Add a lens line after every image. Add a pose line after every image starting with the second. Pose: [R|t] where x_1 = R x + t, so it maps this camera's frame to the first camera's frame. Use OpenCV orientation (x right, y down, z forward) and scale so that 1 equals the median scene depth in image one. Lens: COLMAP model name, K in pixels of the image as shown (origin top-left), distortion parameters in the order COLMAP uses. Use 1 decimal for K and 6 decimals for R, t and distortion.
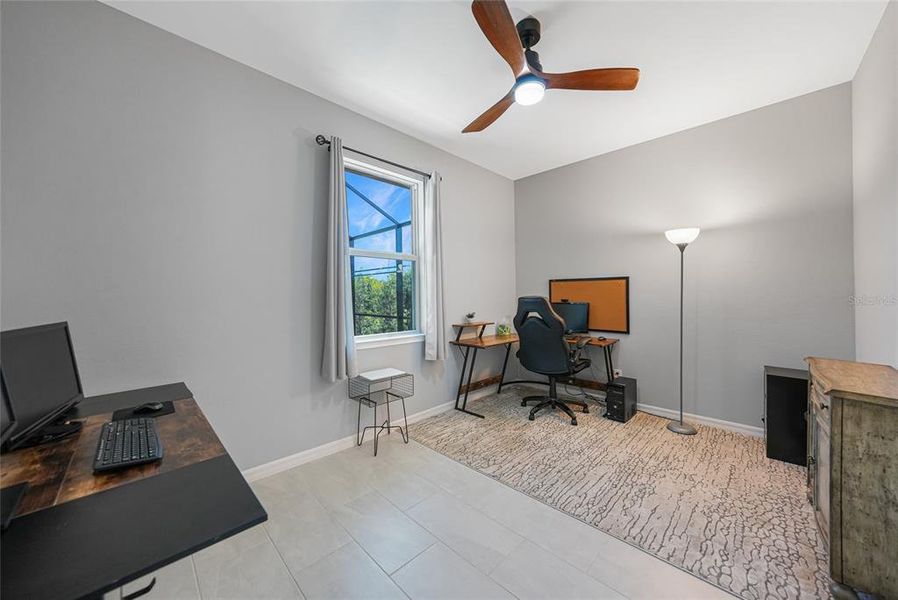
lens RADIAL K [[312.3, 0, 450.3], [0, 312.3, 296.9], [0, 0, 1]] dist [-0.026776, 0.006308]
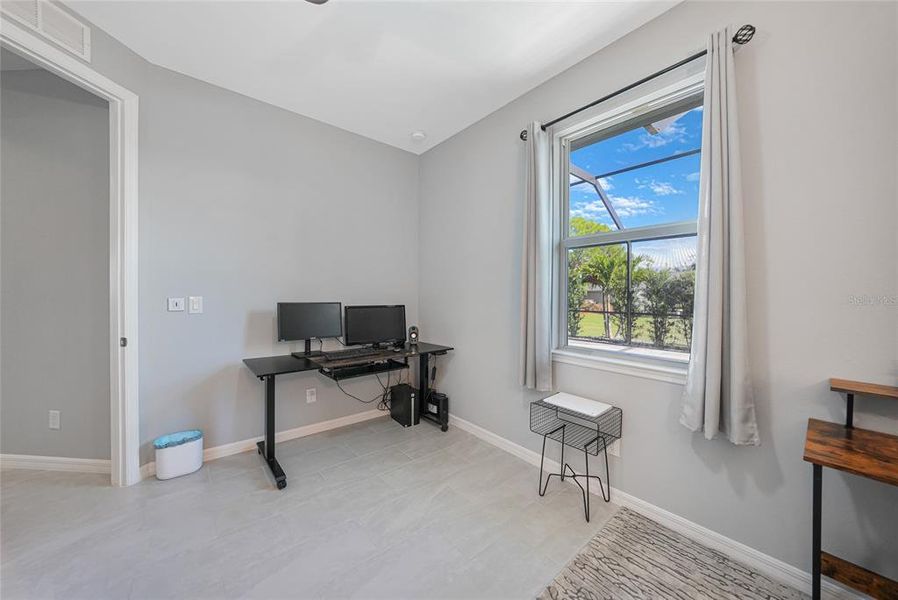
lens RADIAL K [[312.3, 0, 450.3], [0, 312.3, 296.9], [0, 0, 1]] dist [-0.026776, 0.006308]
pose [[-0.096228, 0.008791, -0.995320, 0.448779], [-0.011944, 0.999879, 0.009986, -0.003413], [0.995288, 0.012849, -0.096112, 0.650897]]
